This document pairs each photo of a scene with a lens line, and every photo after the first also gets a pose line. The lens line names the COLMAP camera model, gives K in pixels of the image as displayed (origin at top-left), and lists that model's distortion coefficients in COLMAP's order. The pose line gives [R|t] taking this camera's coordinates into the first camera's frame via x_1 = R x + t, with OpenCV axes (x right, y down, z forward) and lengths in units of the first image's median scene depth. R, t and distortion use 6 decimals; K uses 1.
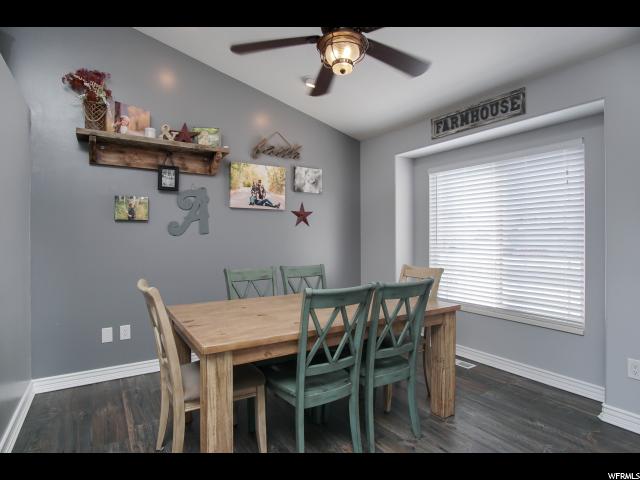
lens RADIAL K [[347.1, 0, 319.1], [0, 347.1, 236.5], [0, 0, 1]] dist [-0.028729, 0.004509]
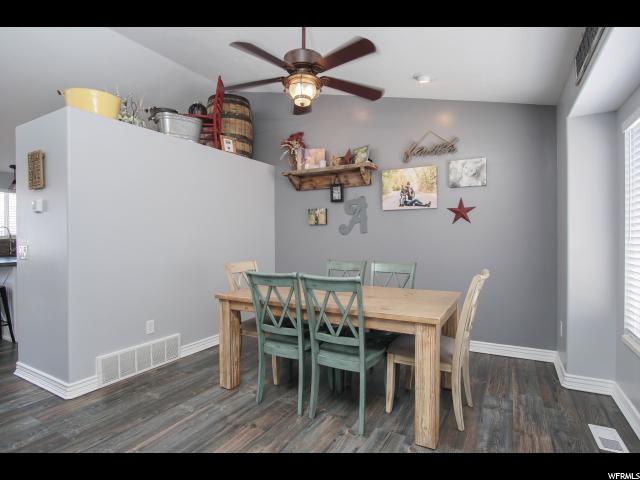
lens RADIAL K [[347.1, 0, 315.8], [0, 347.1, 241.3], [0, 0, 1]] dist [-0.028729, 0.004509]
pose [[0.456195, 0.013544, -0.889777, 0.668755], [0.007864, 0.999784, 0.019250, -0.002592], [0.889845, -0.015779, 0.455990, 0.254912]]
